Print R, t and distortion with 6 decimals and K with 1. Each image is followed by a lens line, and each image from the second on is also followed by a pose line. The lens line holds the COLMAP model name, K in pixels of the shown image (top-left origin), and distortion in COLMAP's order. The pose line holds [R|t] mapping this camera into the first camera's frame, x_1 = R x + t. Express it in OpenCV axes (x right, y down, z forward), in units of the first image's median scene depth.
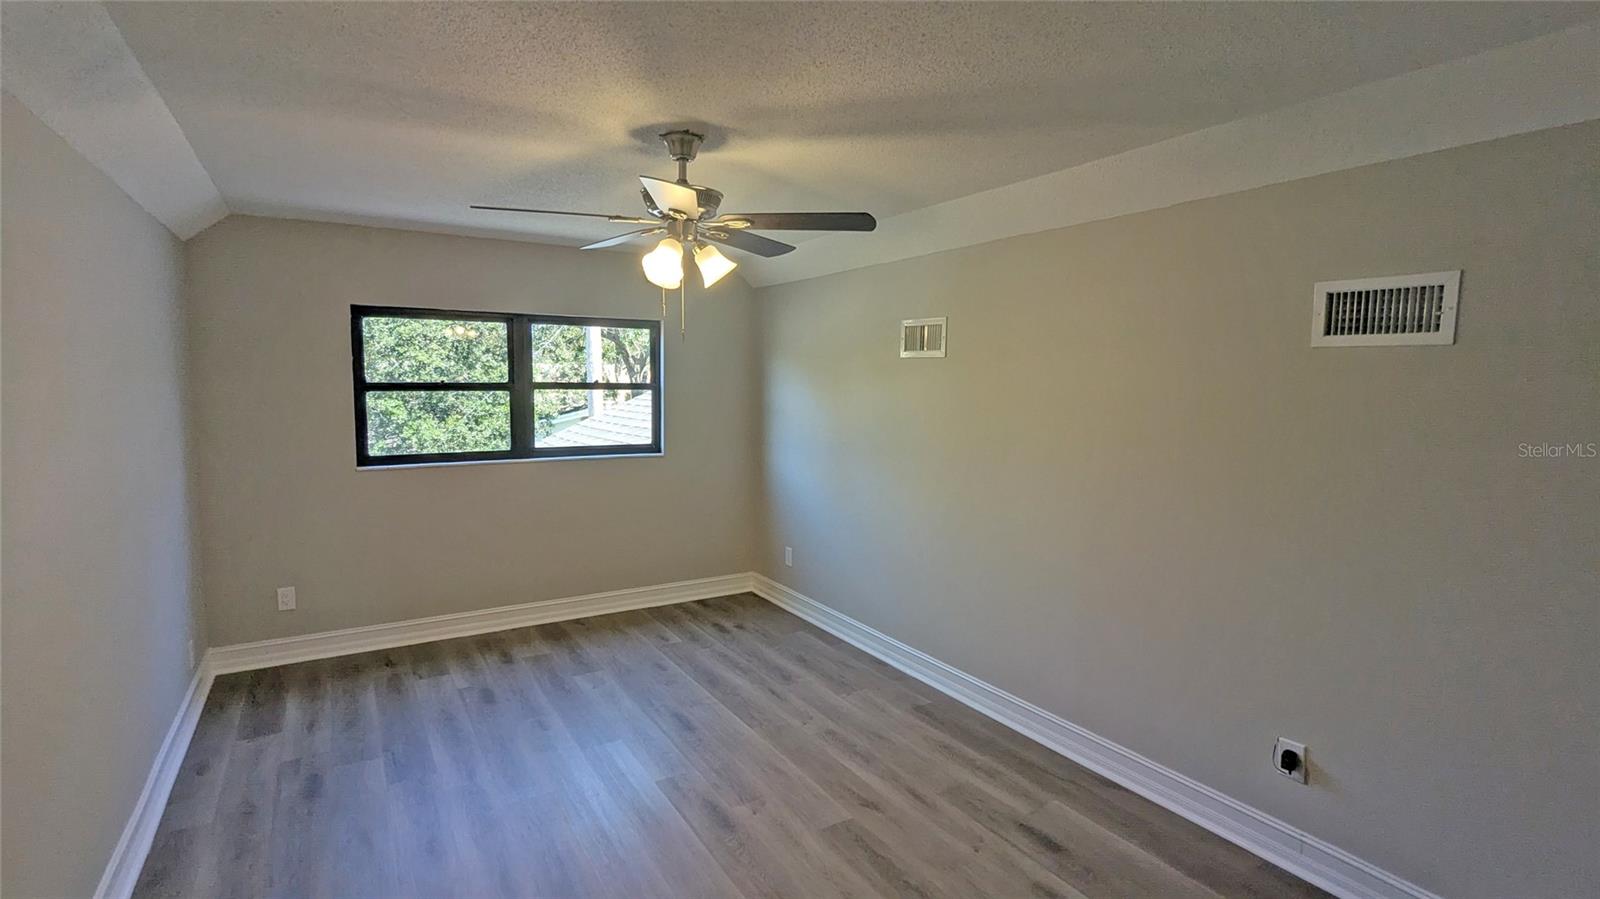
lens RADIAL K [[750.8, 0, 800.0], [0, 750.8, 449.5], [0, 0, 1]] dist [-0.003504, -0.000846]
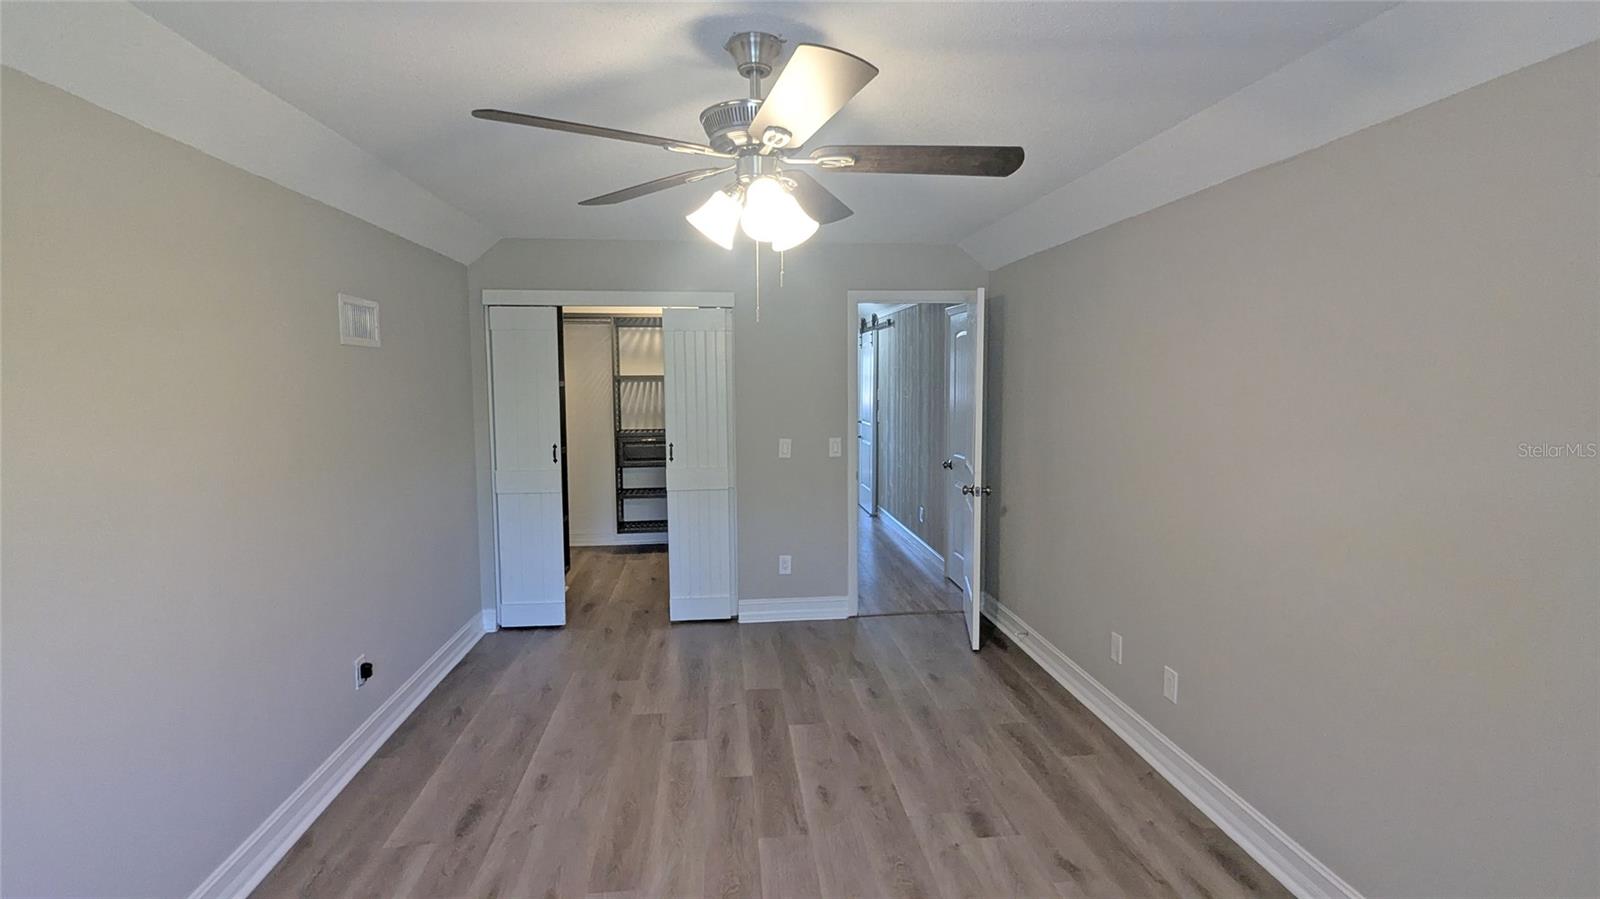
lens RADIAL K [[750.8, 0, 800.0], [0, 750.8, 449.5], [0, 0, 1]] dist [-0.003504, -0.000846]
pose [[-0.901030, -0.047684, 0.431127, -0.514038], [0.036695, 0.981996, 0.185301, -0.154032], [-0.432201, 0.182782, -0.883059, 1.650965]]
